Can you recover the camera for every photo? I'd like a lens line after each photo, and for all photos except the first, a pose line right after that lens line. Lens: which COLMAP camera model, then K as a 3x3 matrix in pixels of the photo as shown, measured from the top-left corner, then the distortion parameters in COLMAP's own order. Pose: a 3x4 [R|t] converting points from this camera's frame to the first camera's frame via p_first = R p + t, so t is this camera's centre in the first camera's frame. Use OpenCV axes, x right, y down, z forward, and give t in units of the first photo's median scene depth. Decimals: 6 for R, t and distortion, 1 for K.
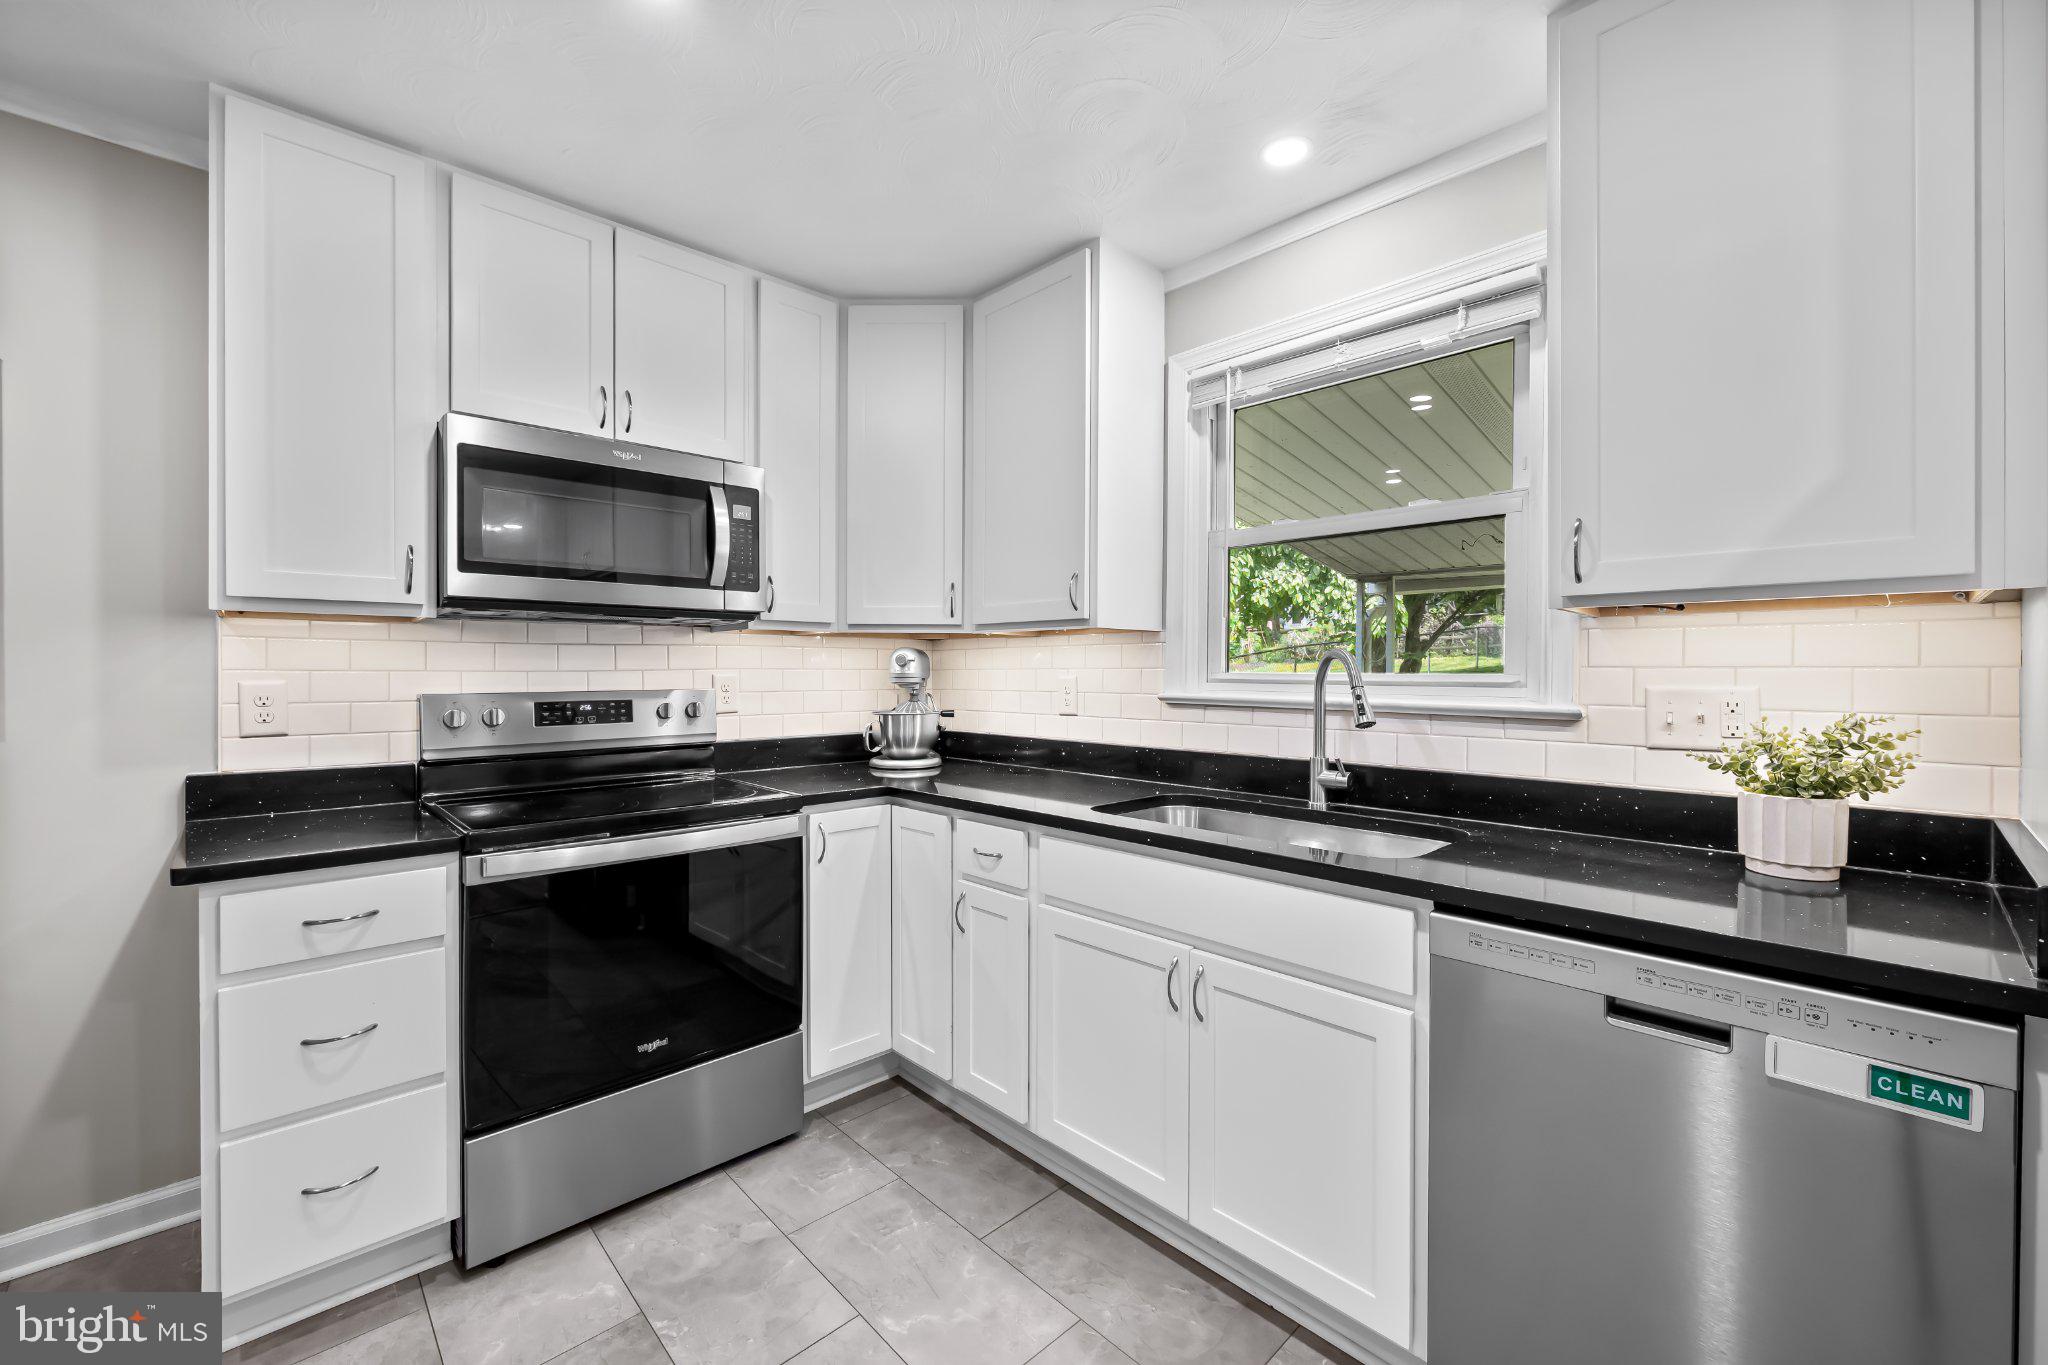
lens RADIAL K [[824.8, 0, 1026.5], [0, 824.8, 673.4], [0, 0, 1]] dist [-0.008495, 0.000726]
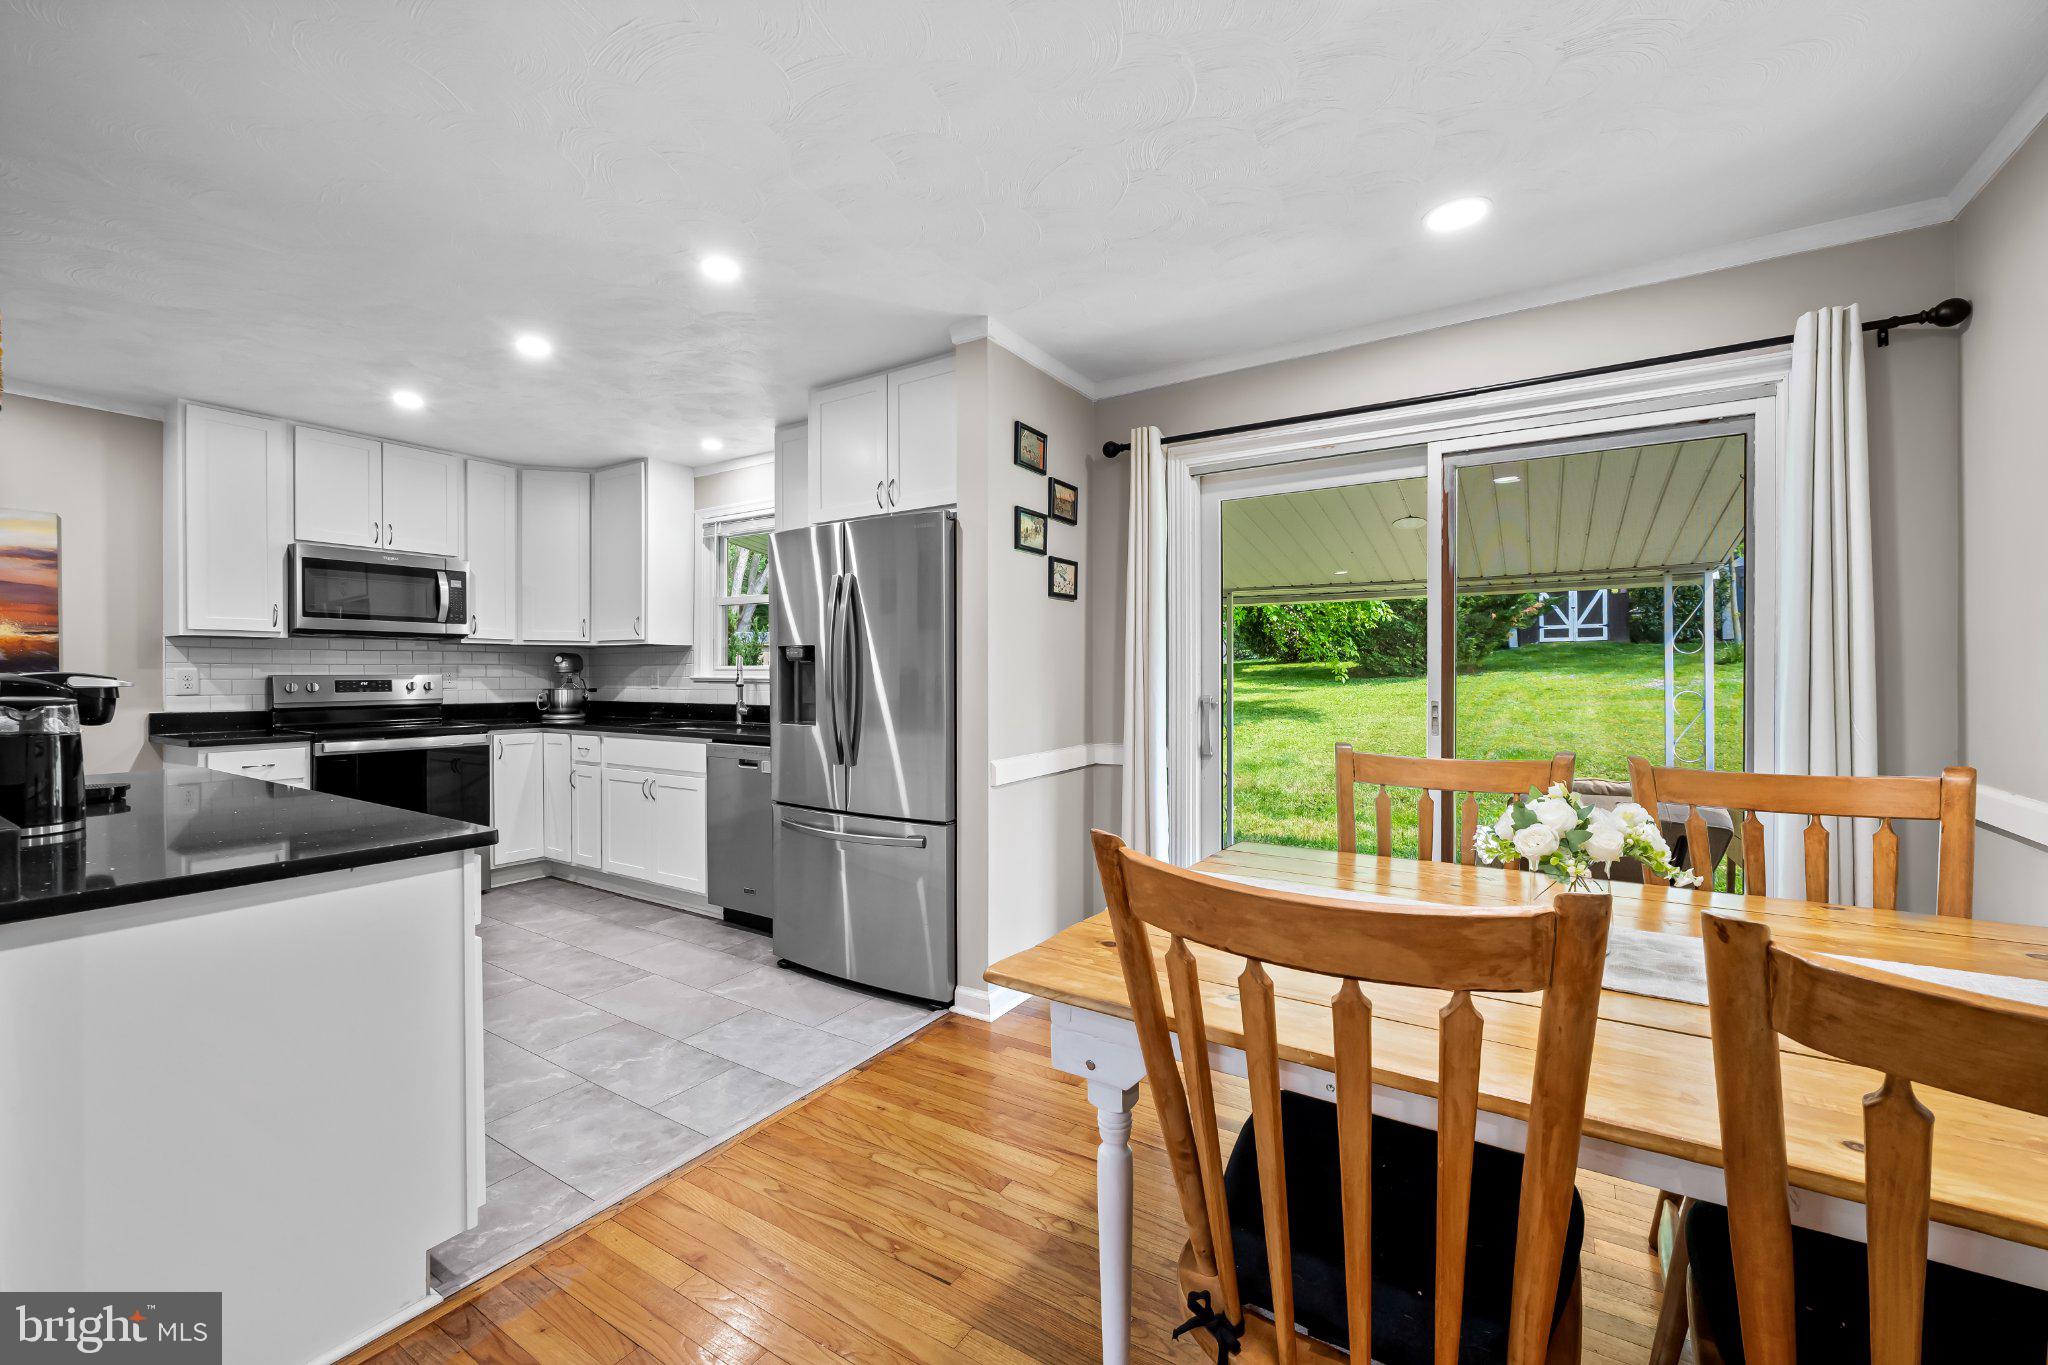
lens RADIAL K [[824.8, 0, 1030.3], [0, 824.8, 679.8], [0, 0, 1]] dist [-0.008495, 0.000726]
pose [[0.970240, -0.002679, 0.242130, 0.579259], [0.002047, 0.999994, 0.002859, 0.034520], [-0.242136, -0.002279, 0.970240, -1.405421]]
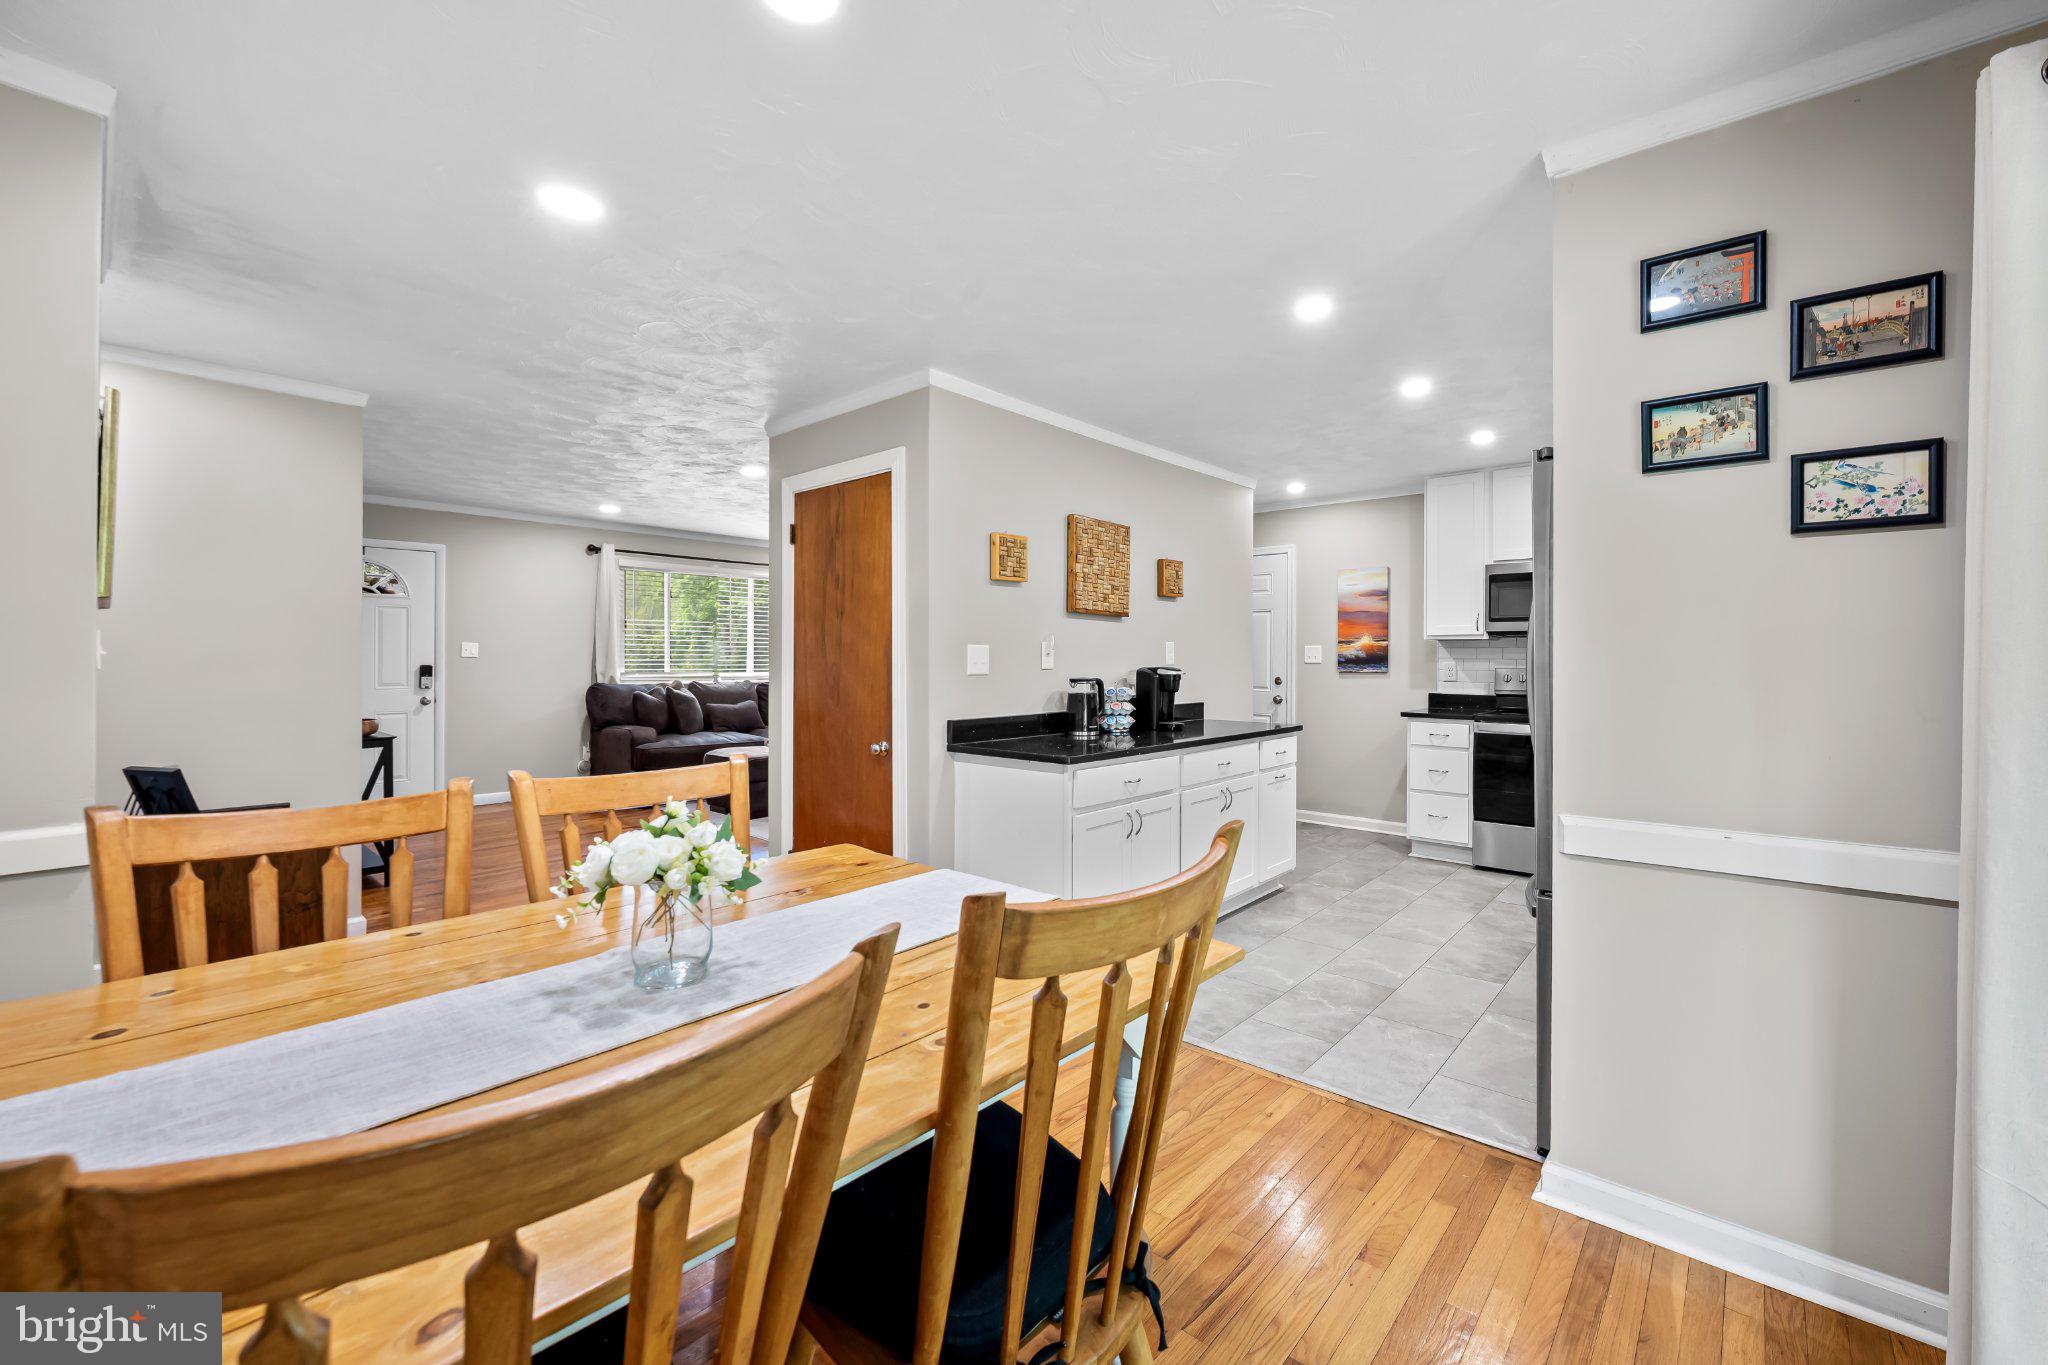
lens RADIAL K [[824.8, 0, 1020.2], [0, 824.8, 661.4], [0, 0, 1]] dist [-0.008495, 0.000726]
pose [[0.081265, 0.004769, -0.996681, 1.729318], [-0.009087, 0.999951, 0.004044, 0.006920], [0.996651, 0.008728, 0.081305, -0.699335]]
